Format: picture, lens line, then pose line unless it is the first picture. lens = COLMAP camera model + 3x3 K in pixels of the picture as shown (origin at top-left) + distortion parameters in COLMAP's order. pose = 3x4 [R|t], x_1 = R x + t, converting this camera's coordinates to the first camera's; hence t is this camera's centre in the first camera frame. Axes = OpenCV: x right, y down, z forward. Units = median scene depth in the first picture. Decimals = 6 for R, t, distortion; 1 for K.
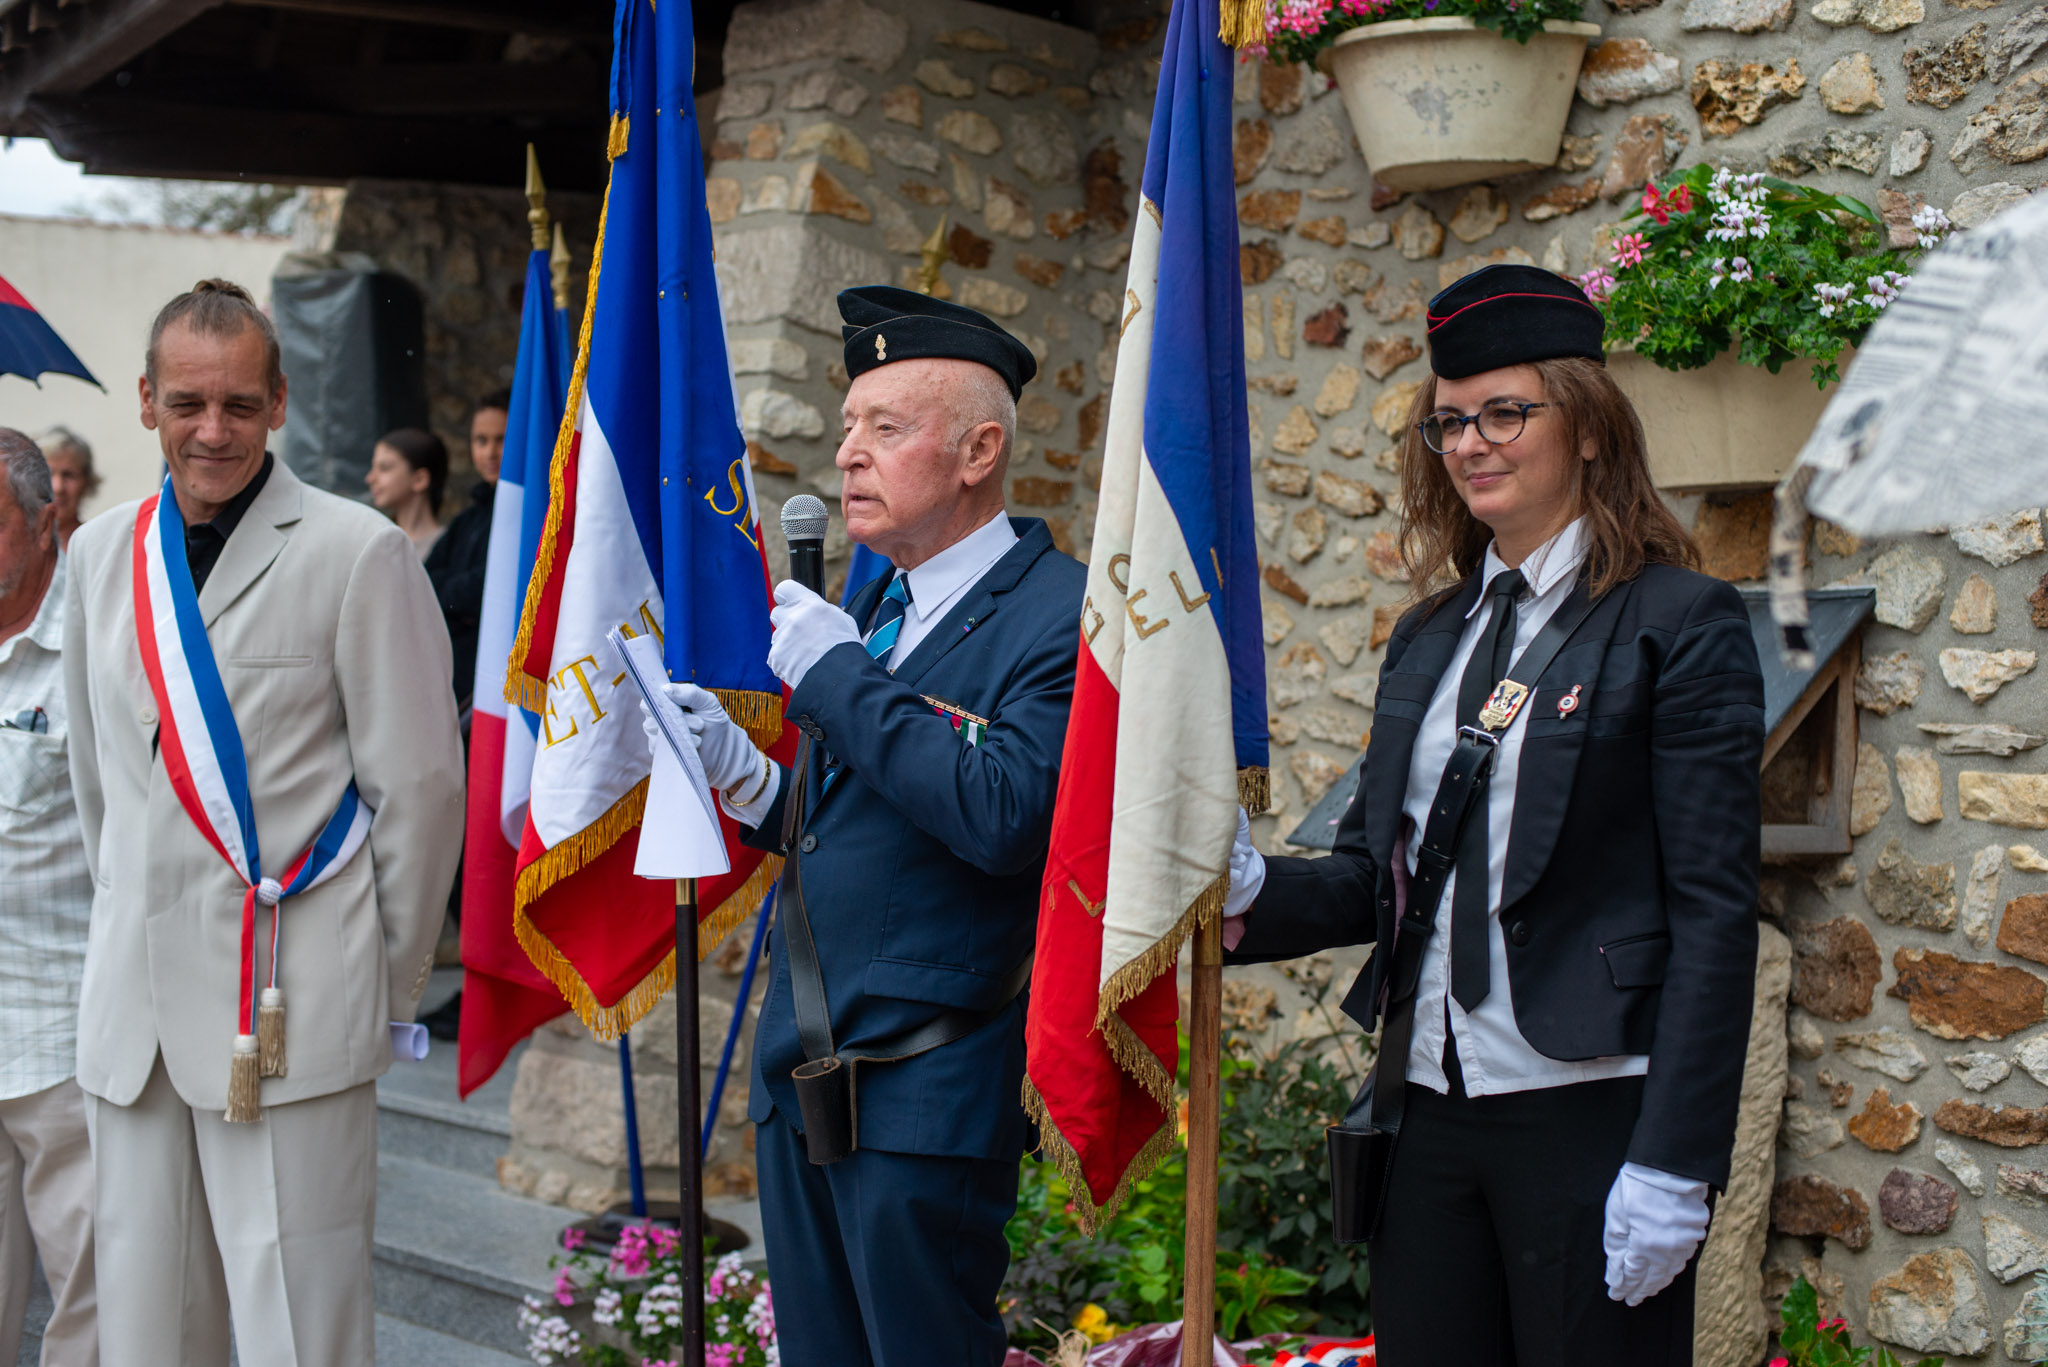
lens RADIAL K [[3029.9, 0, 1071.7], [0, 3029.9, 681.7], [0, 0, 1]] dist [-0.090059, 0.135149]
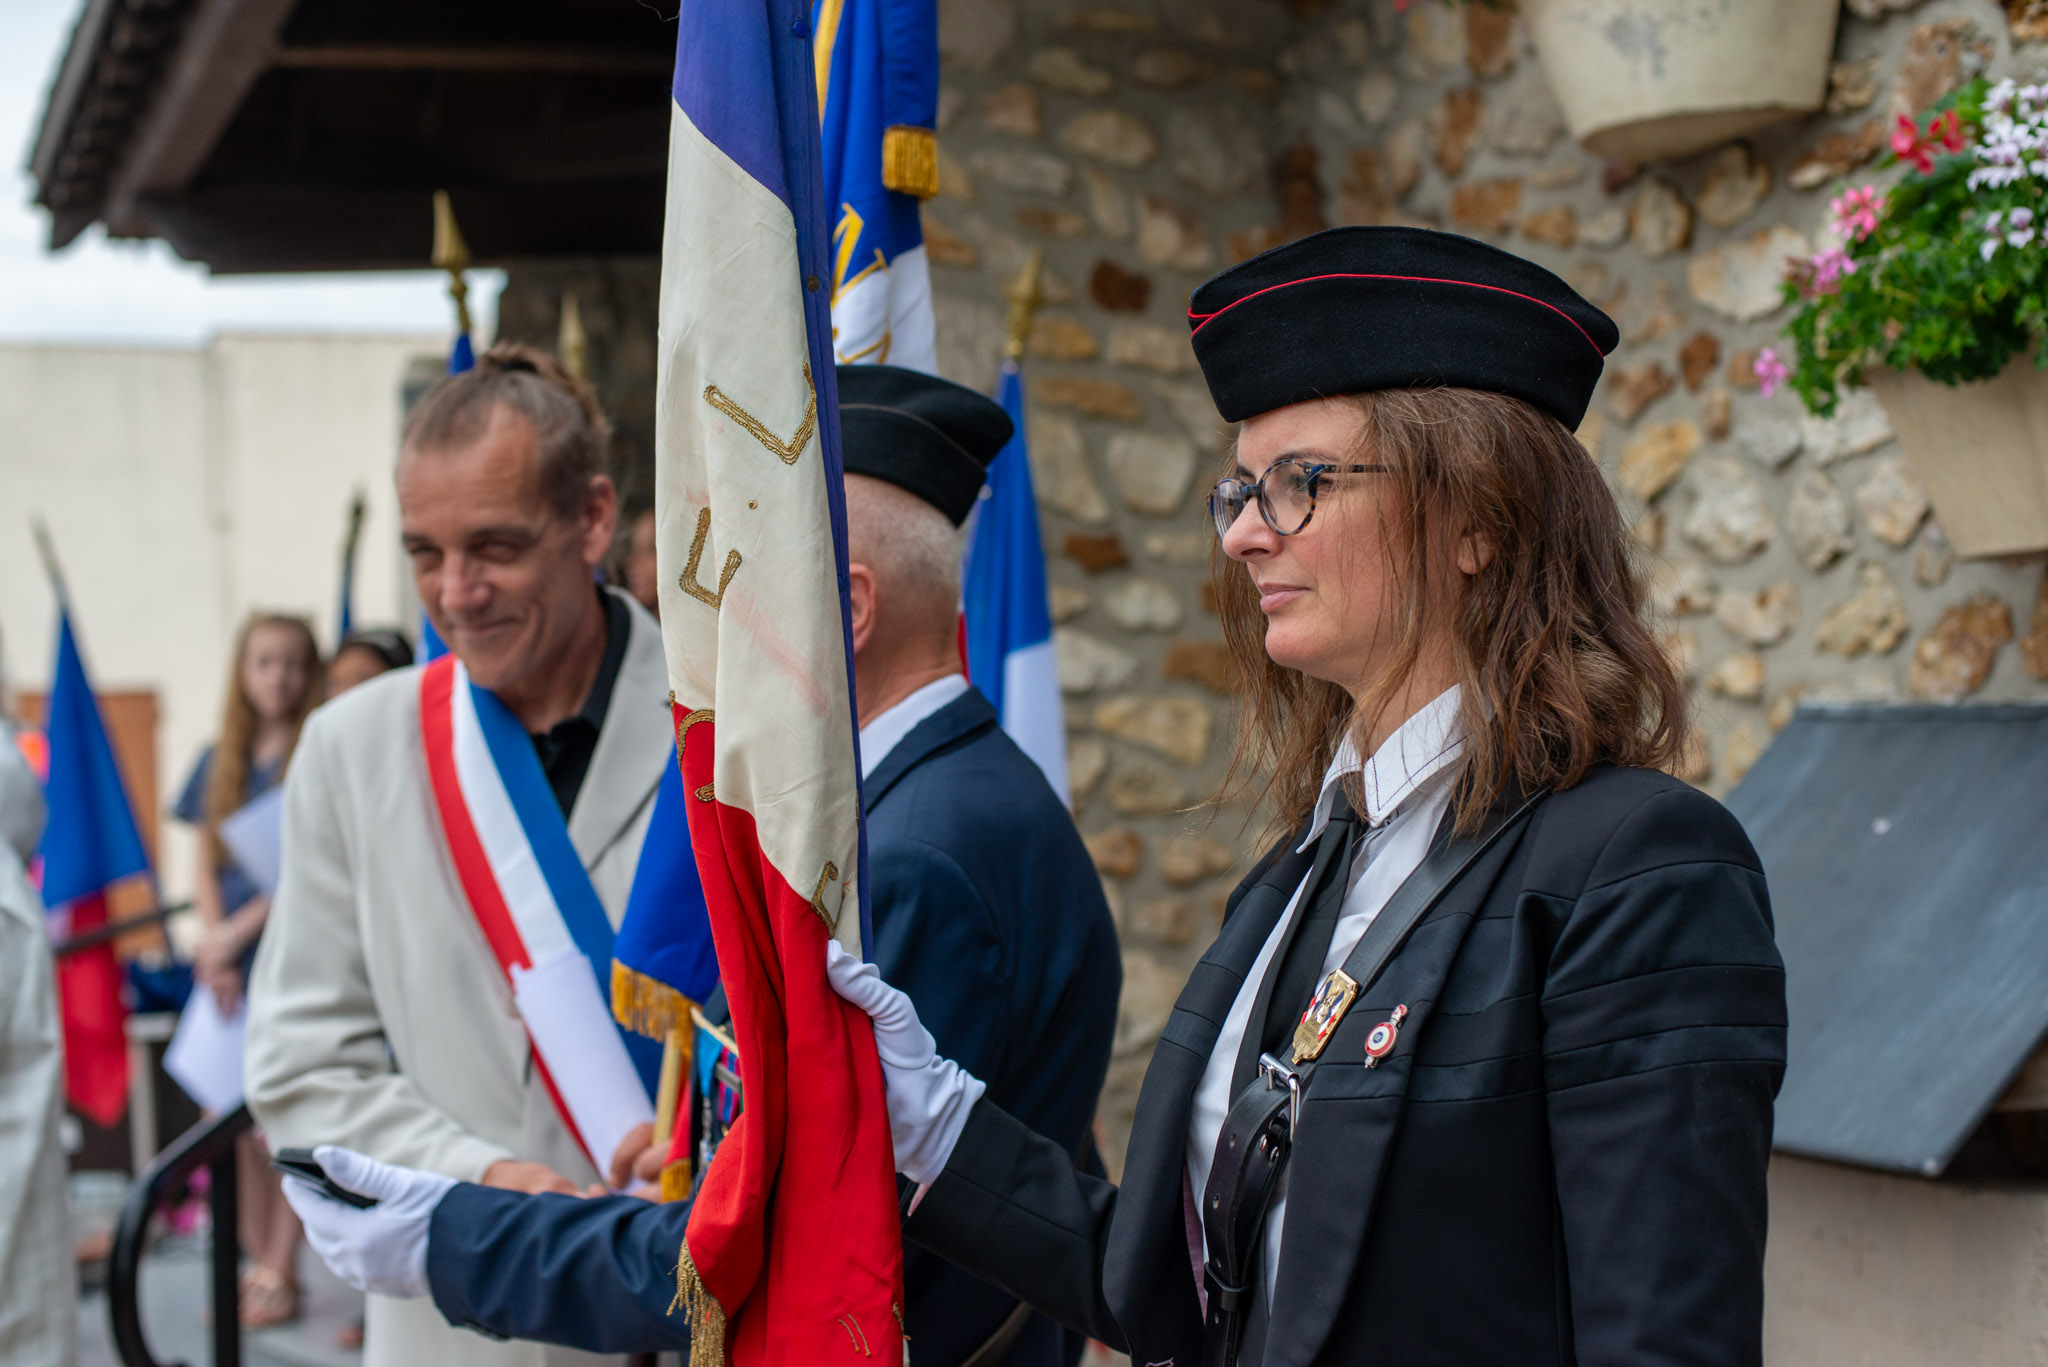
lens RADIAL K [[3271.7, 0, 936.4], [0, 3271.7, 683.7], [0, 0, 1]] dist [-0.144390, 0.235319]
pose [[0.975832, -0.053276, -0.211929, 0.121100], [0.047253, 0.998325, -0.033385, -0.022390], [0.213353, 0.022564, 0.976715, 0.237060]]
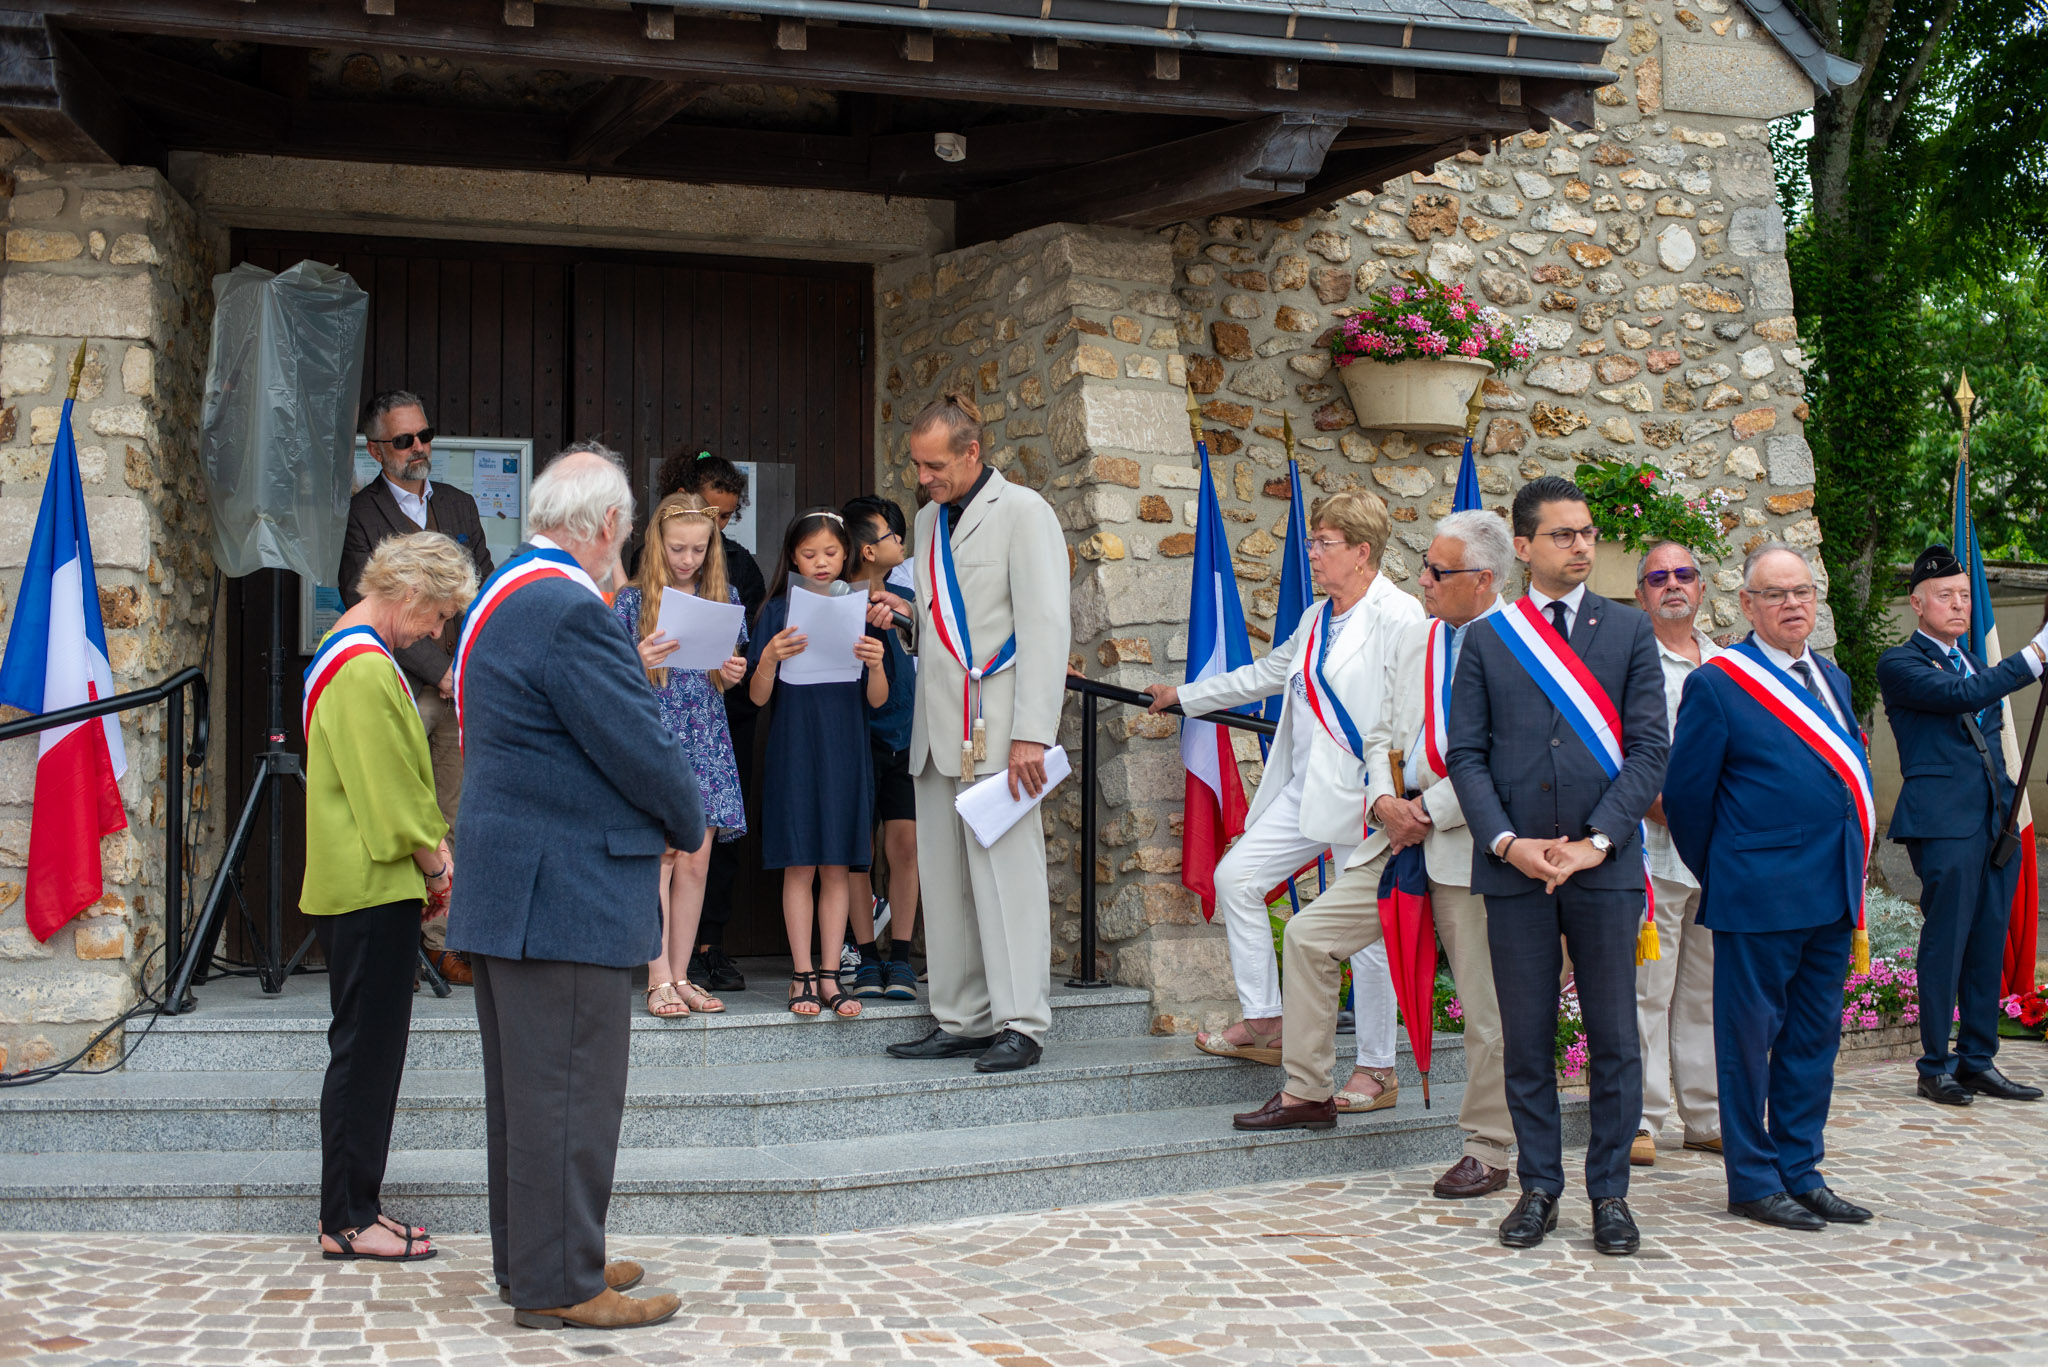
lens RADIAL K [[2997.5, 0, 1028.8], [0, 2997.5, 730.7], [0, 0, 1]] dist [-0.132535, 0.159841]
pose [[0.159830, -0.017550, 0.986989, -2.066504], [0.008144, 0.999831, 0.016459, -0.004215], [-0.987111, 0.005407, 0.159946, 1.051502]]
